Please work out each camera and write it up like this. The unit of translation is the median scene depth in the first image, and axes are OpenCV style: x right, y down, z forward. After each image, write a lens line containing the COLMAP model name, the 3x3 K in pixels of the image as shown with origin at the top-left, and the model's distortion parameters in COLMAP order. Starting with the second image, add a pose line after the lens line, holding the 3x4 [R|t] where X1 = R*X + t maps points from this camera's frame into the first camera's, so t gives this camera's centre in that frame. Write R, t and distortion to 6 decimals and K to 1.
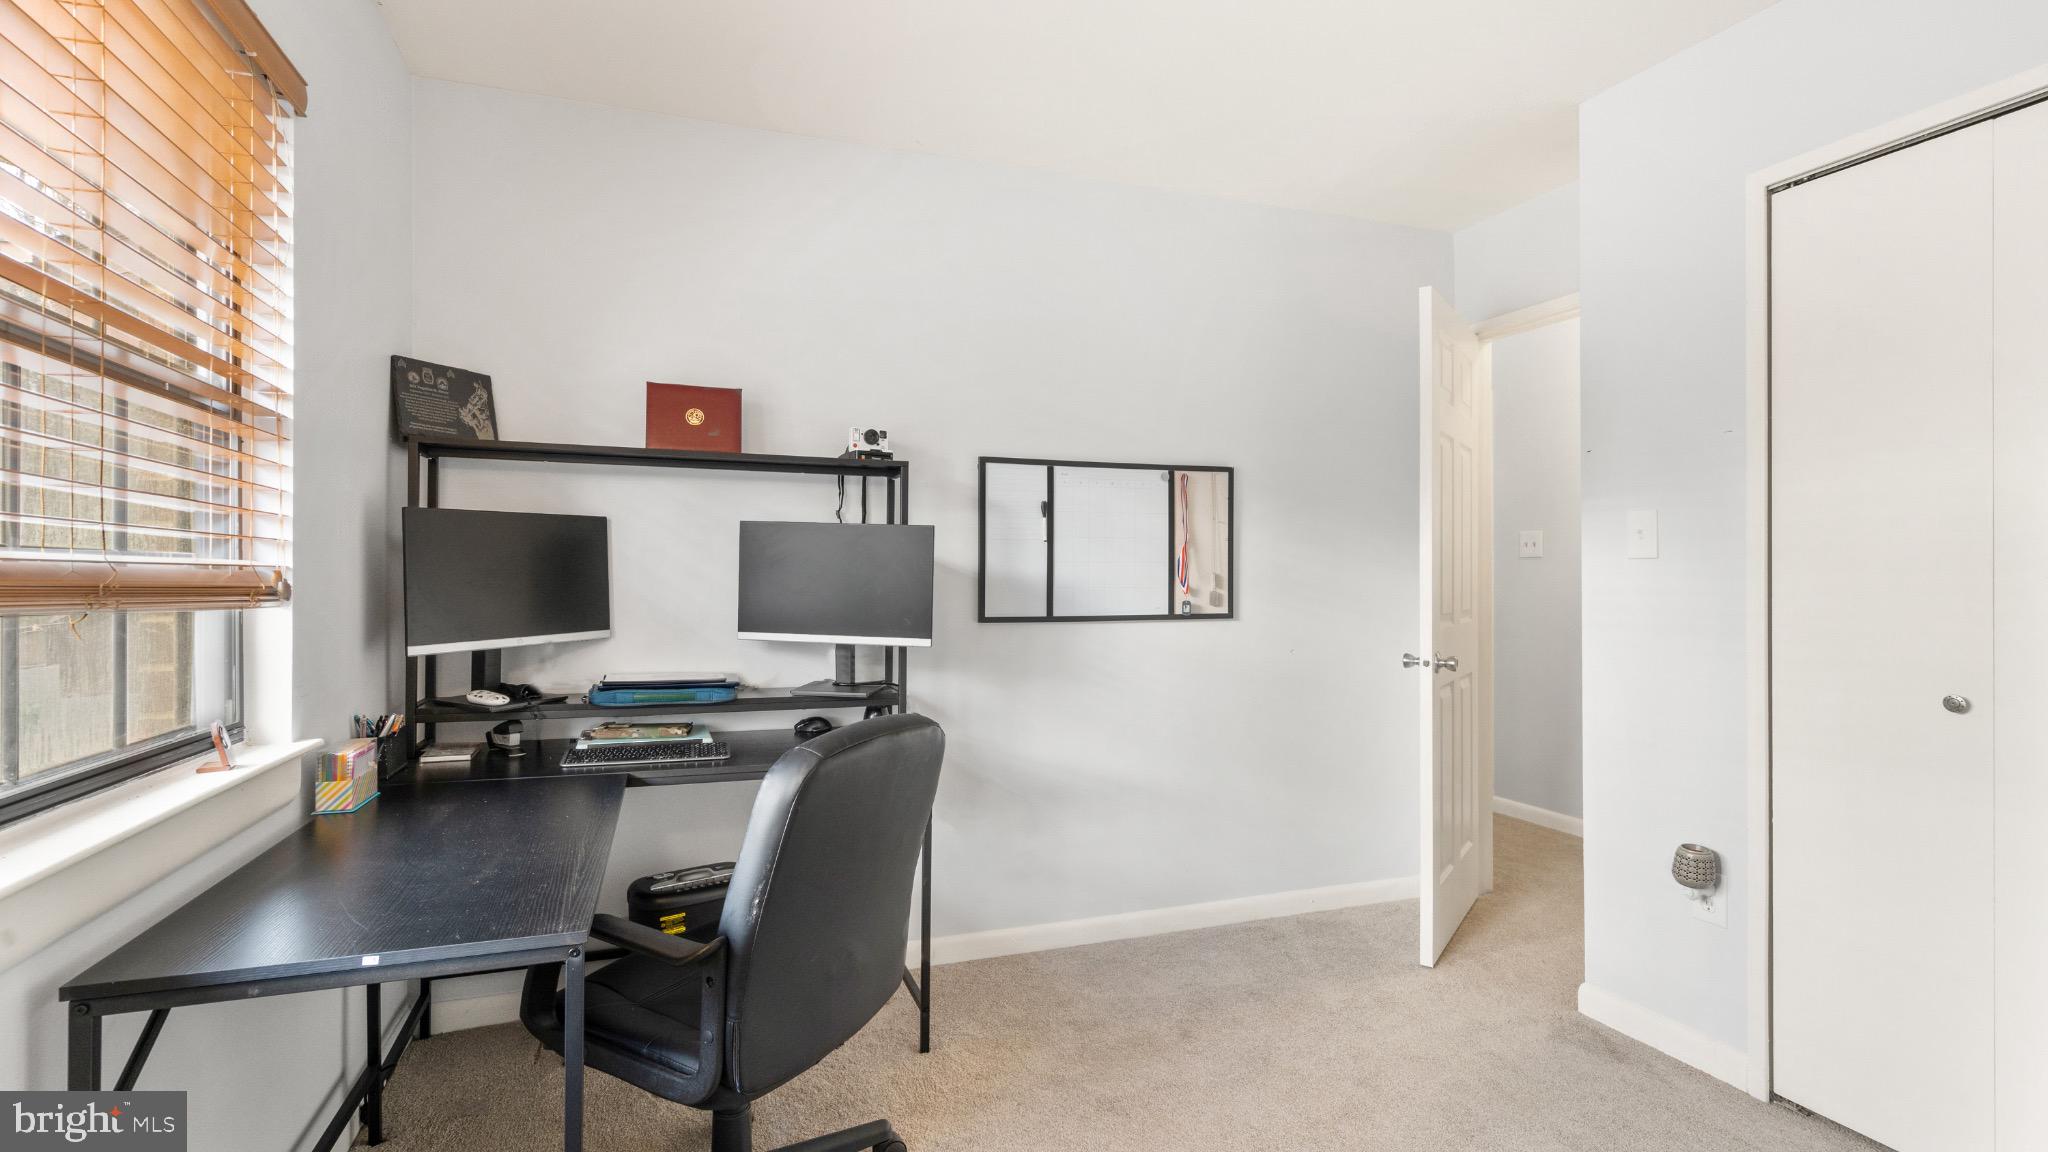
lens RADIAL K [[947.9, 0, 1020.2], [0, 947.9, 574.4], [0, 0, 1]] dist [-0.002503, 0.001287]
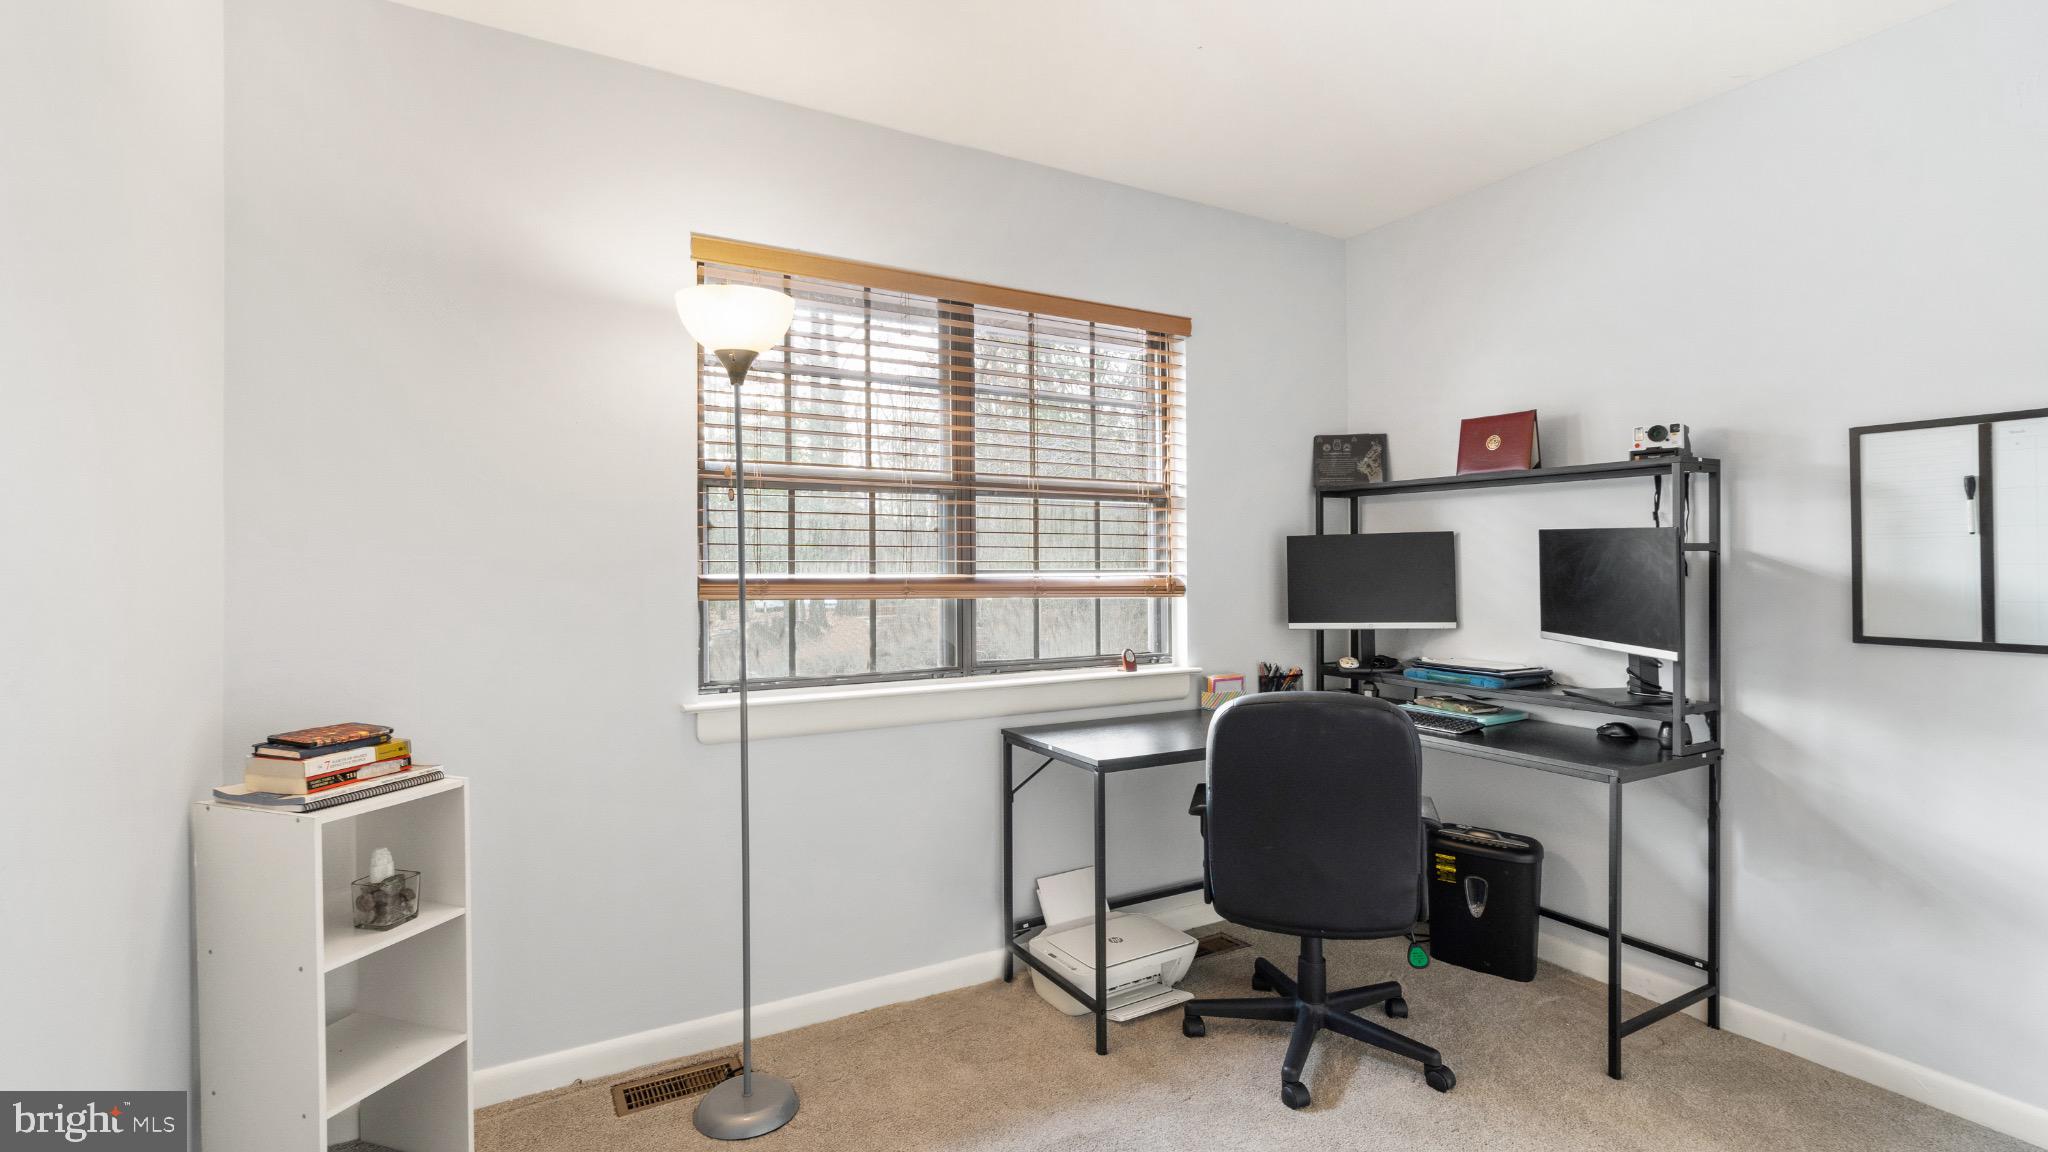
lens RADIAL K [[947.9, 0, 1020.2], [0, 947.9, 574.4], [0, 0, 1]] dist [-0.002503, 0.001287]
pose [[0.169240, 0.007432, -0.985547, 0.676237], [0.008126, 0.999927, 0.008936, -0.019364], [0.985541, -0.009521, 0.169167, 0.222614]]
